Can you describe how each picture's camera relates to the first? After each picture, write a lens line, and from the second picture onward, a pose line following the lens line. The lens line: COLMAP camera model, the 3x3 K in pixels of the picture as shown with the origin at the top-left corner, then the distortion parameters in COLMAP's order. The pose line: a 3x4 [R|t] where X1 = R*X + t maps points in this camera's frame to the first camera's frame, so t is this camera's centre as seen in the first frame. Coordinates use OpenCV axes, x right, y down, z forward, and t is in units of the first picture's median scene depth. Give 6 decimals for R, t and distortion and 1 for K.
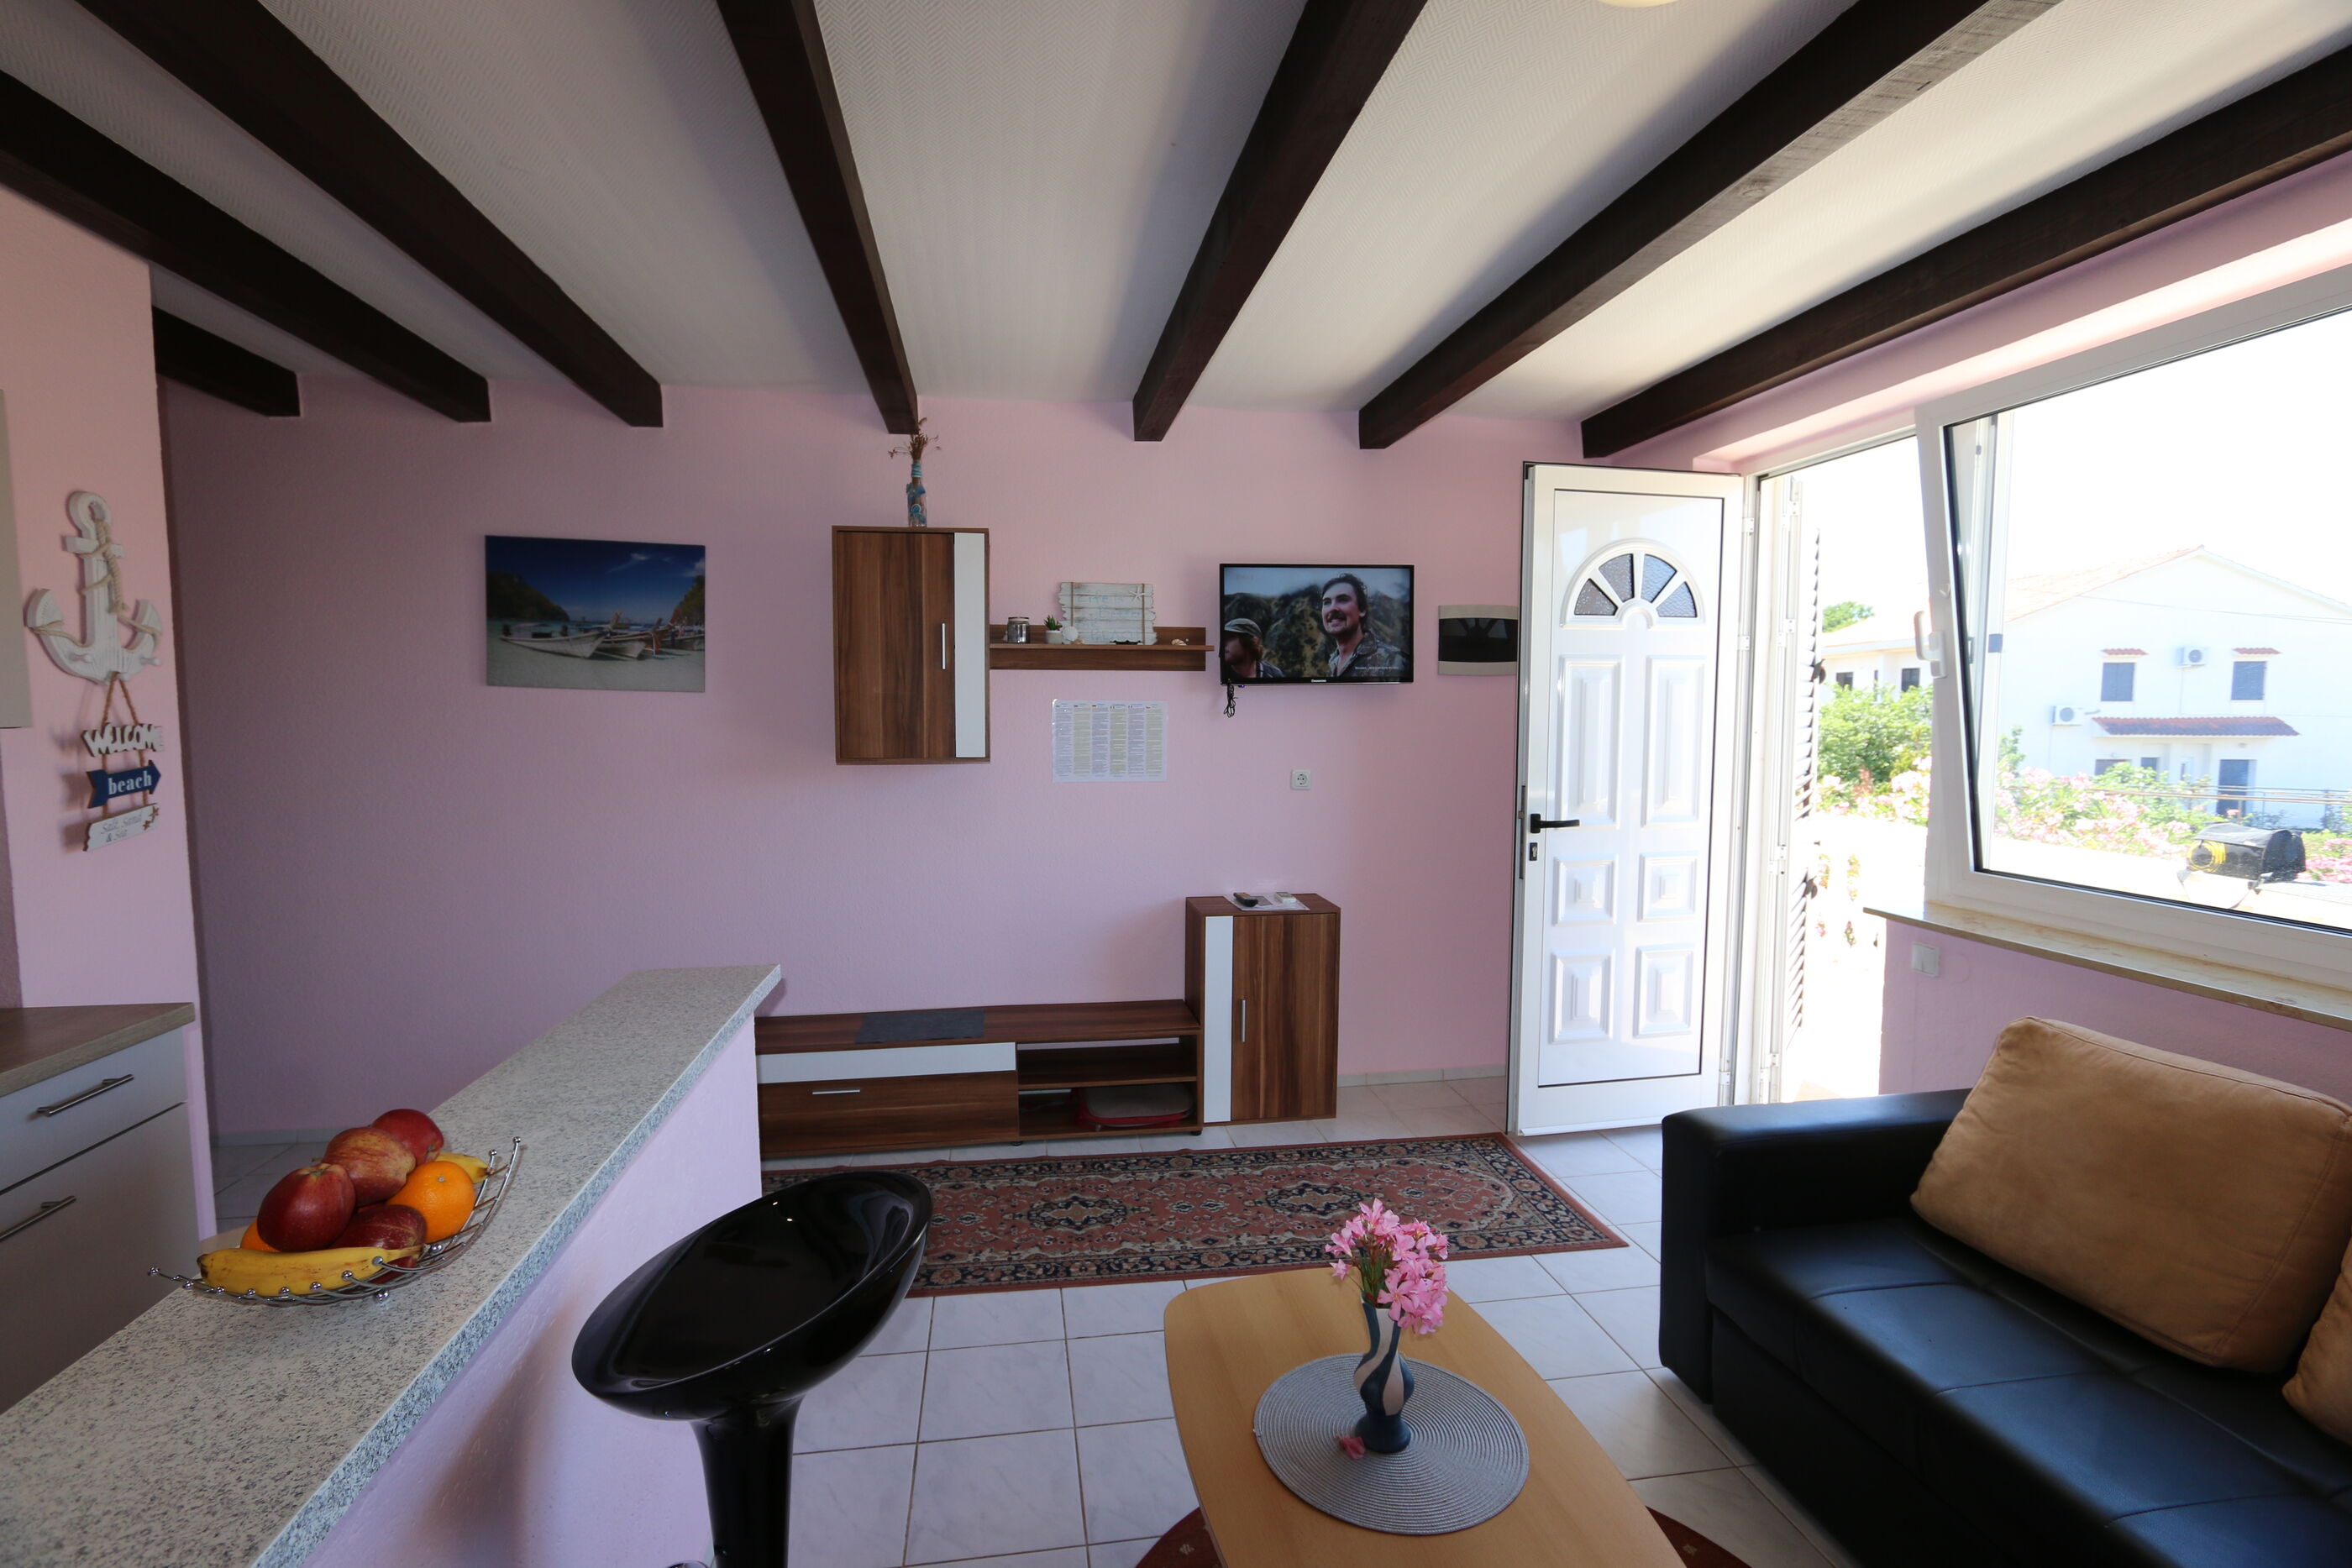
lens RADIAL K [[1062.5, 0, 1156.7], [0, 1062.5, 793.7], [0, 0, 1]] dist [-0.023081, 0.005275]
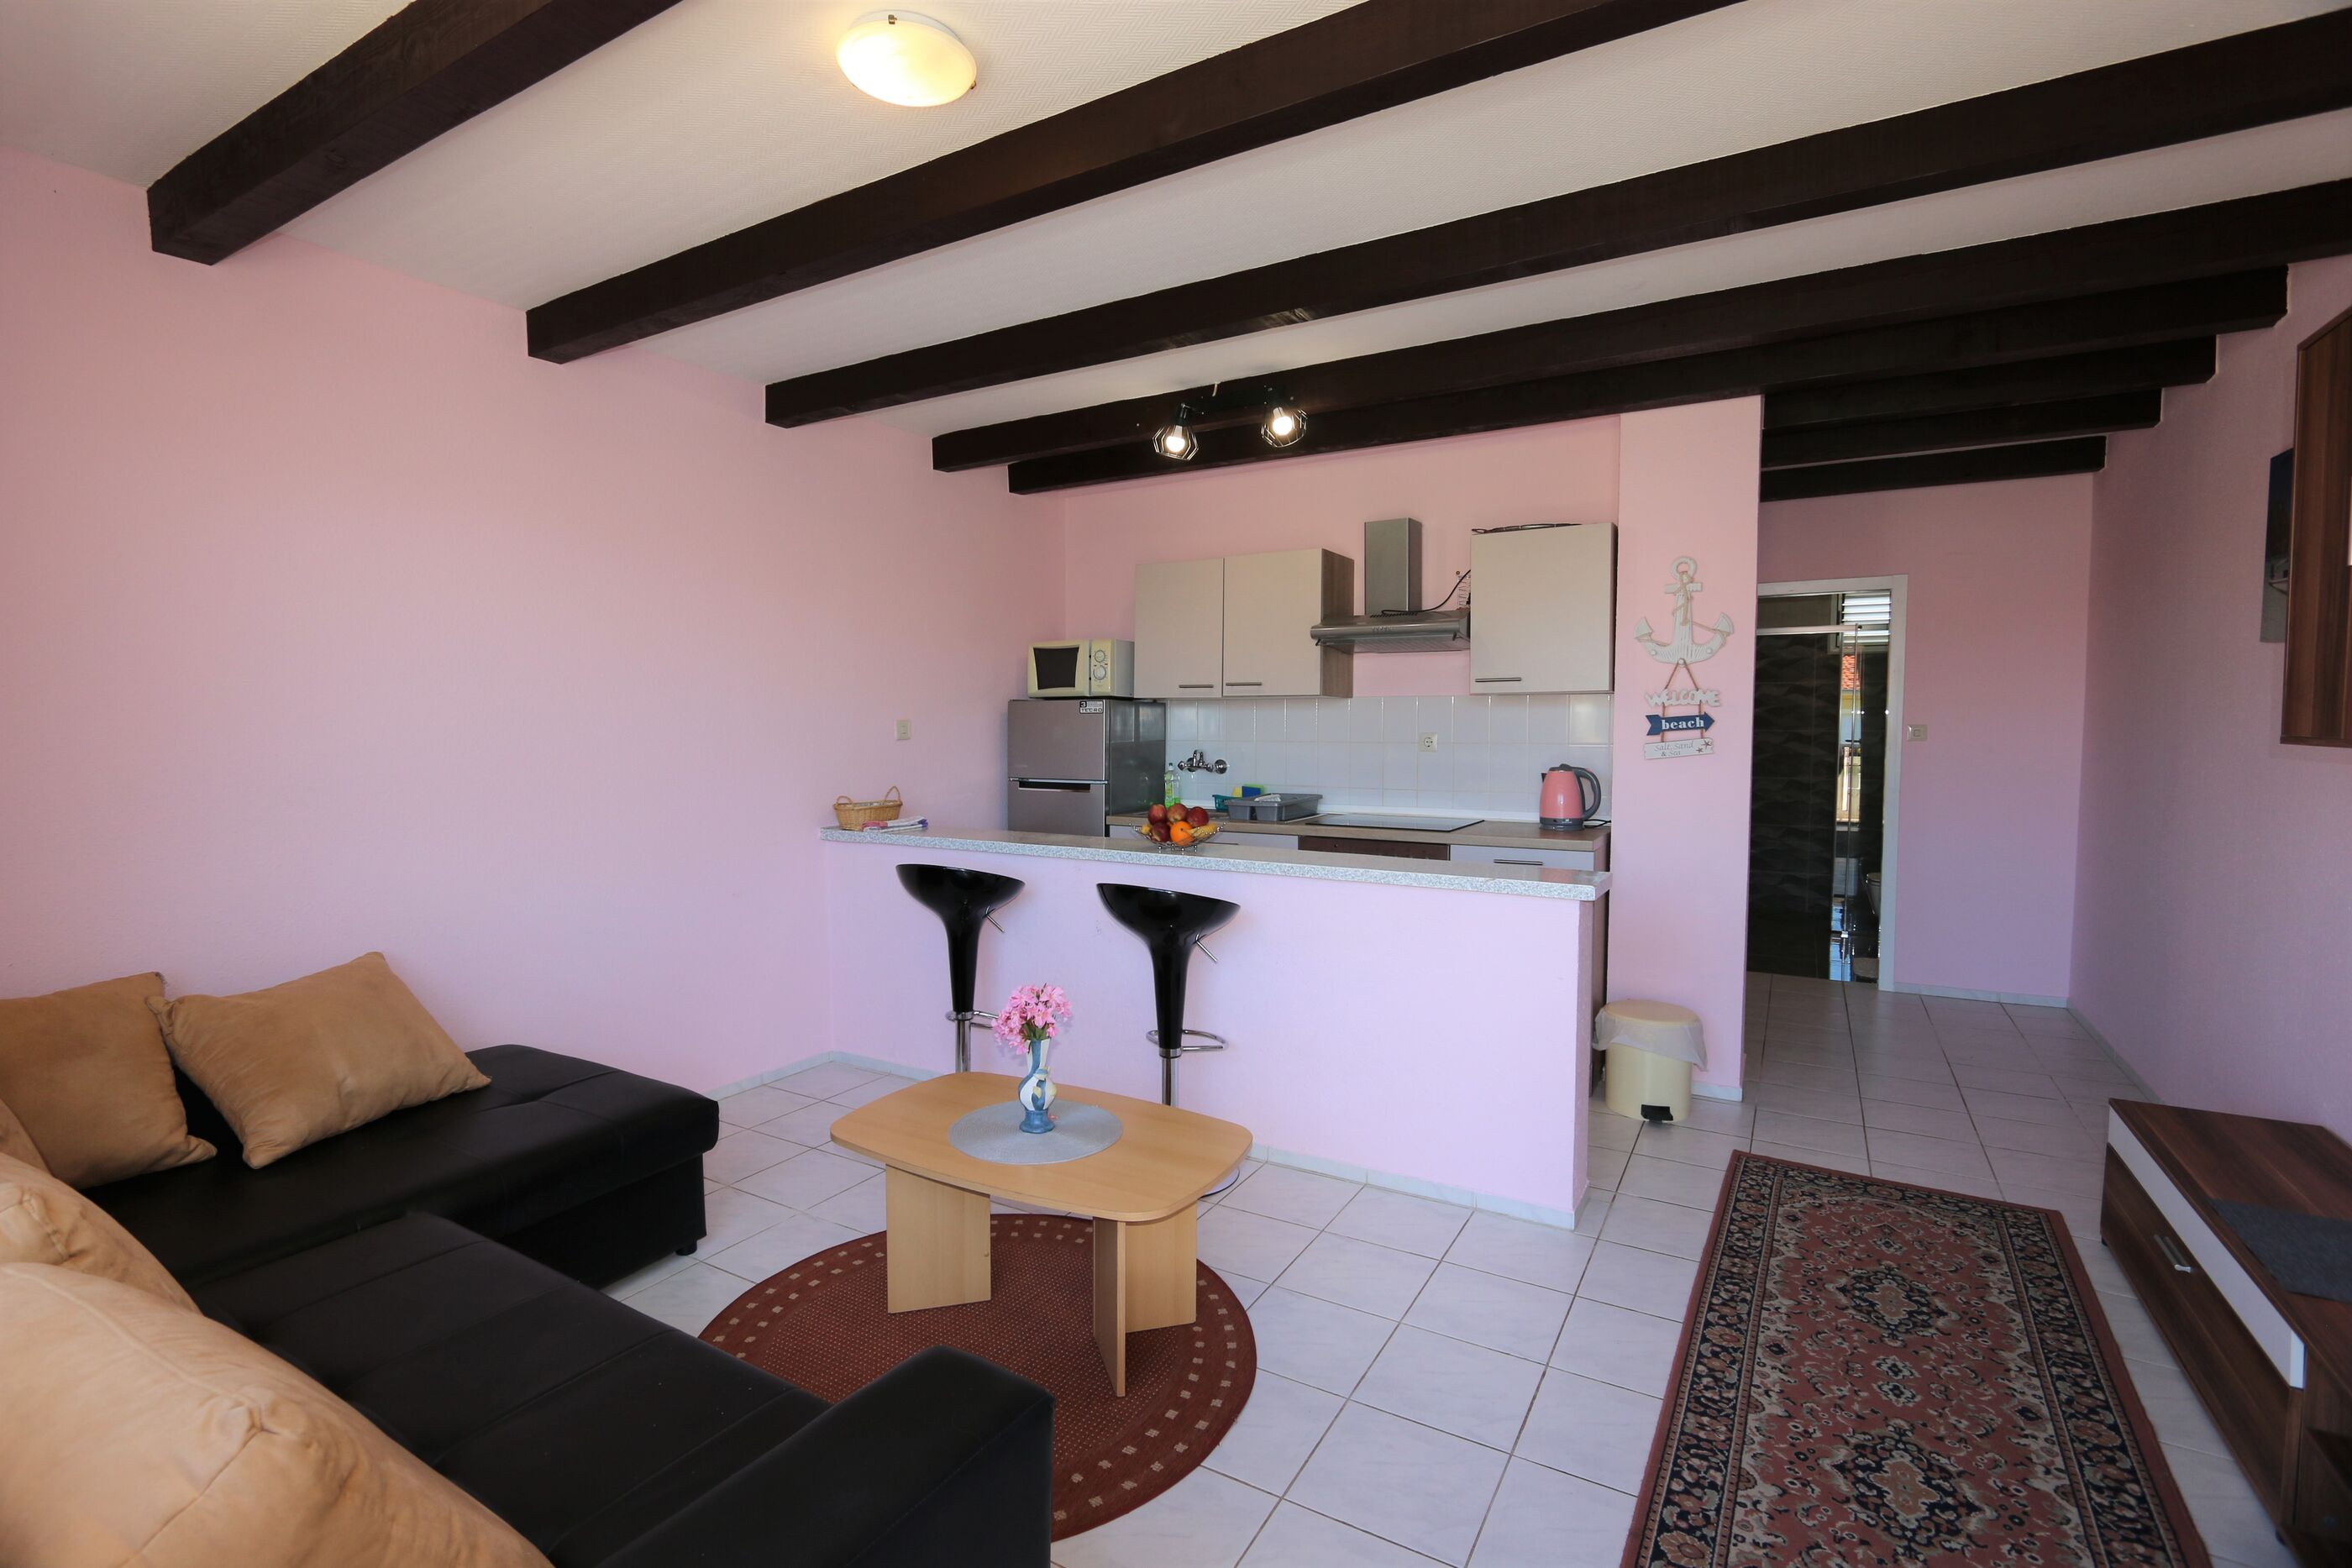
lens RADIAL K [[1063.7, 0, 1166.3], [0, 1063.7, 787.3], [0, 0, 1]] dist [-0.021157, 0.004067]
pose [[-0.630467, 0.050487, -0.774572, 0.647120], [-0.059410, 0.991817, 0.113005, -0.038386], [0.773939, 0.117263, -0.622308, 1.037063]]
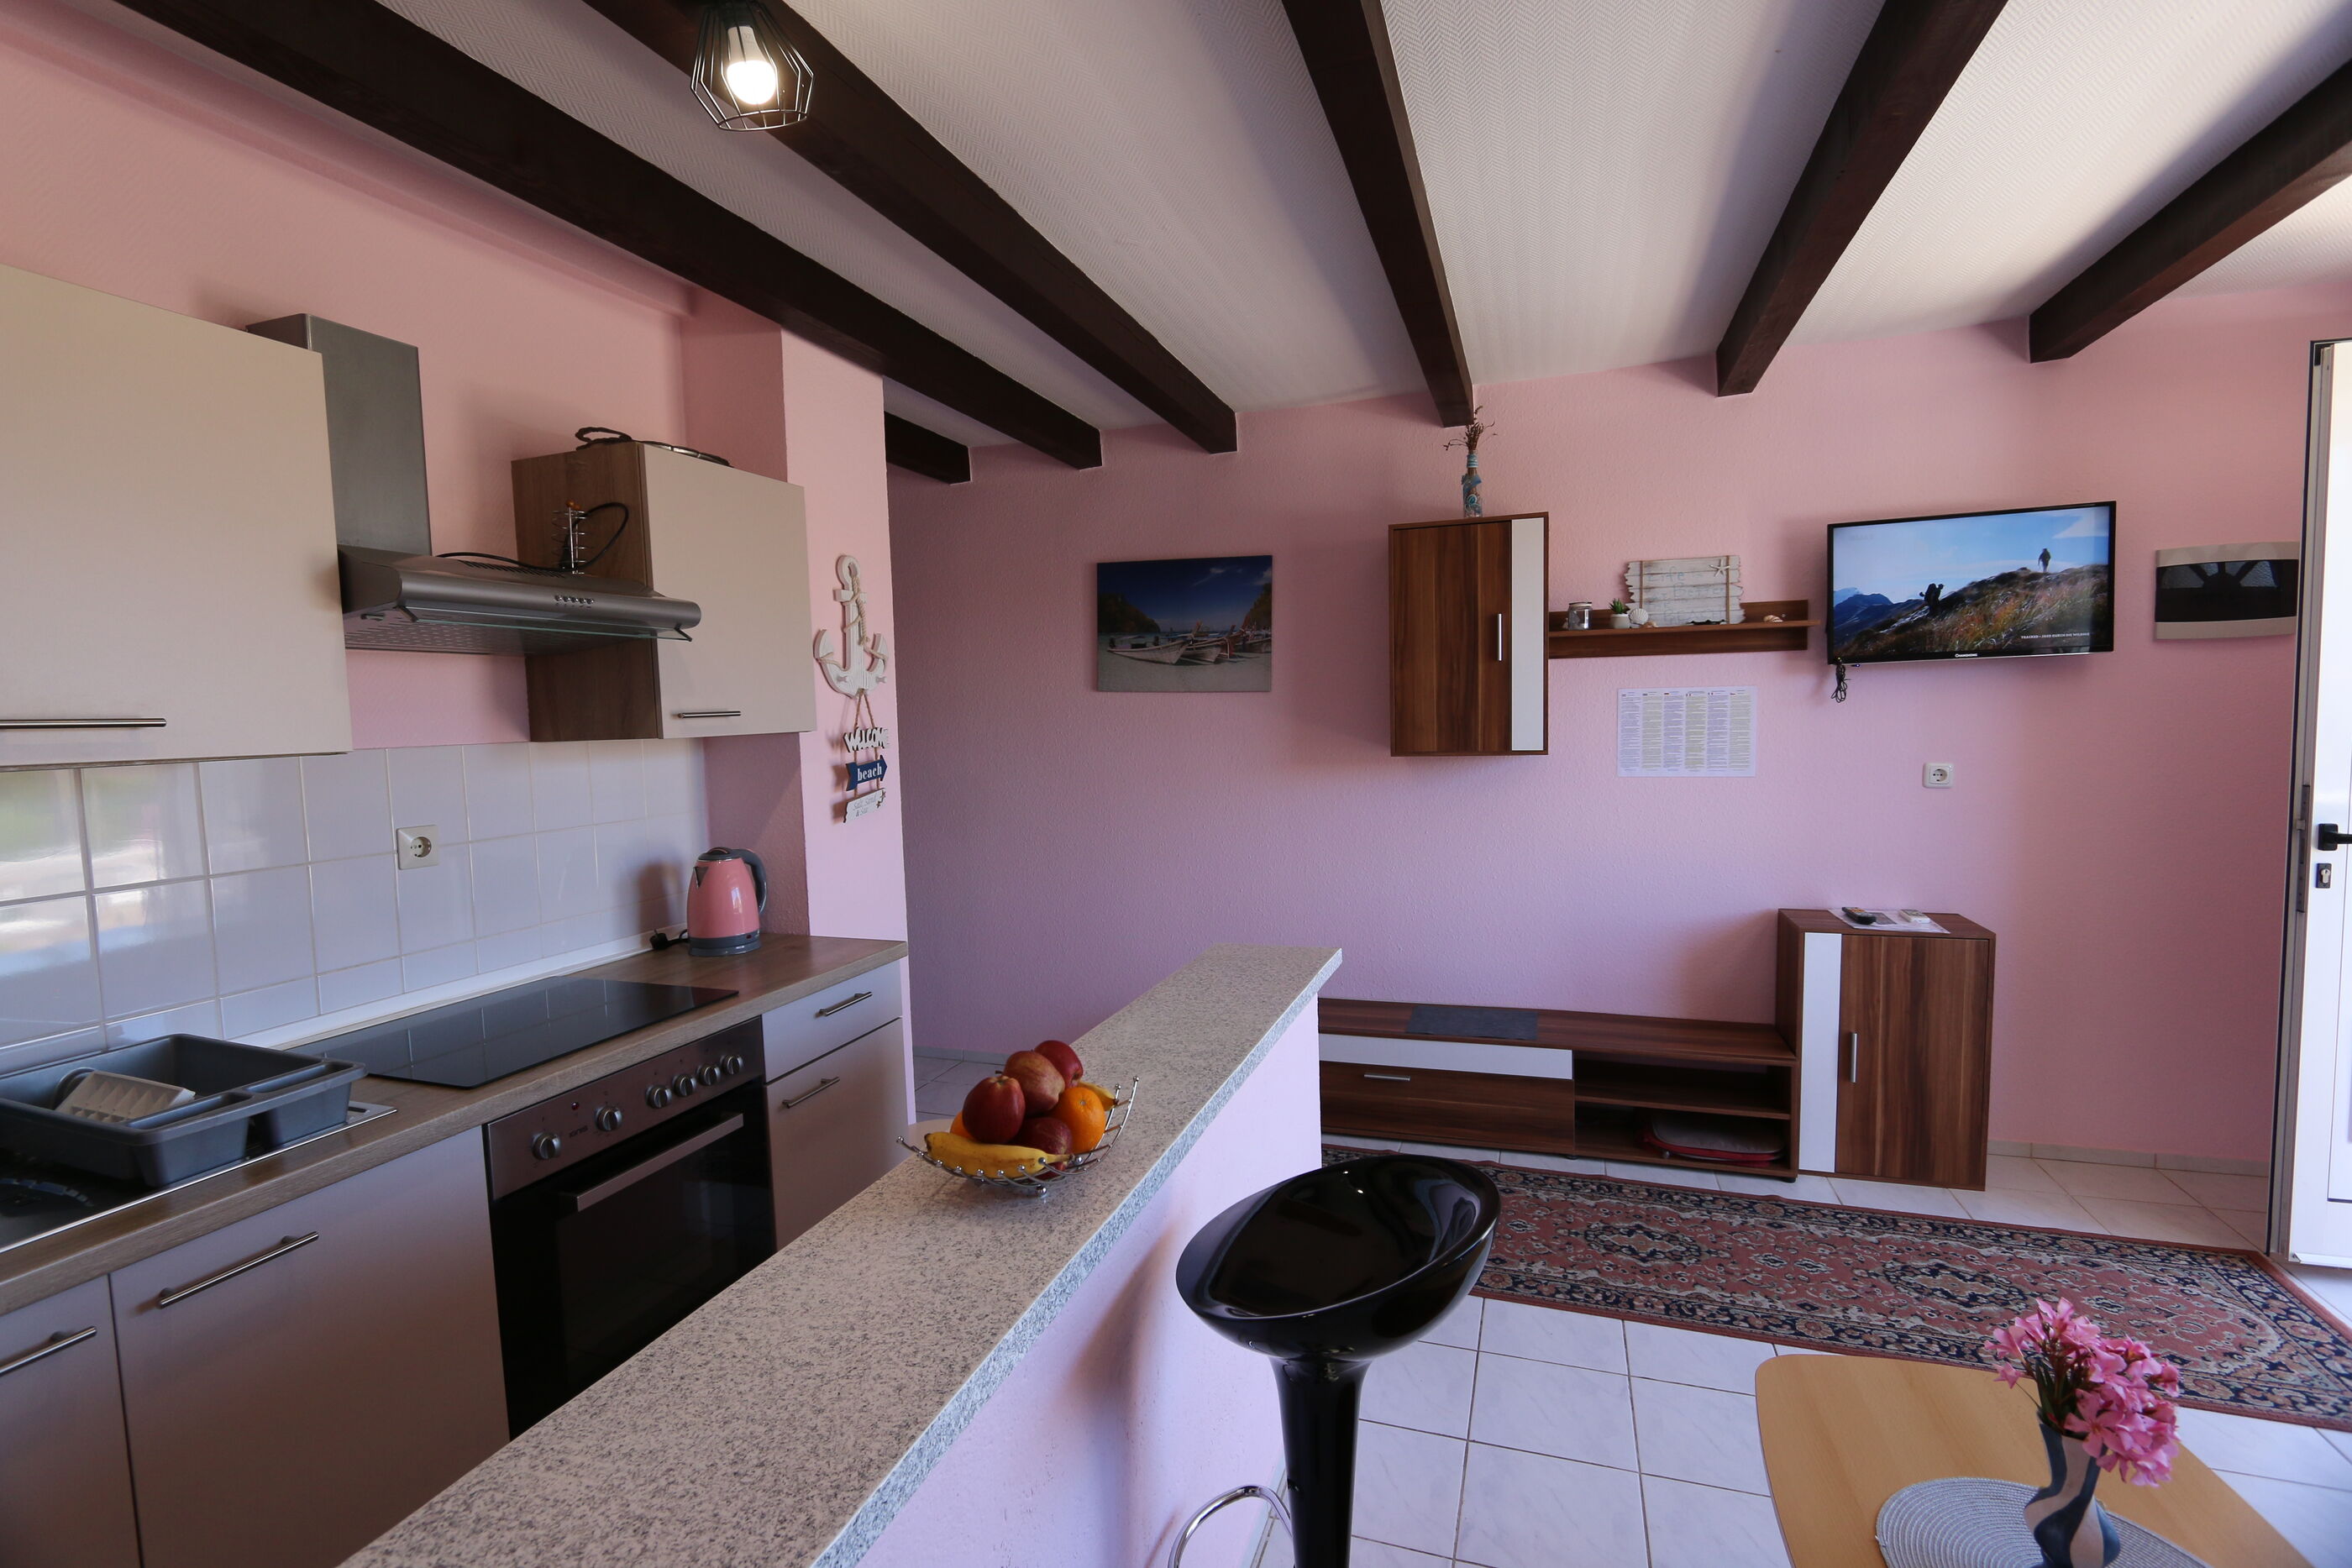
lens RADIAL K [[1063.7, 0, 1166.3], [0, 1063.7, 787.3], [0, 0, 1]] dist [-0.021157, 0.004067]
pose [[0.882381, 0.010535, -0.470418, -0.012242], [-0.011079, 0.999937, 0.001613, 0.001833], [0.470405, 0.003789, 0.882442, -0.008804]]
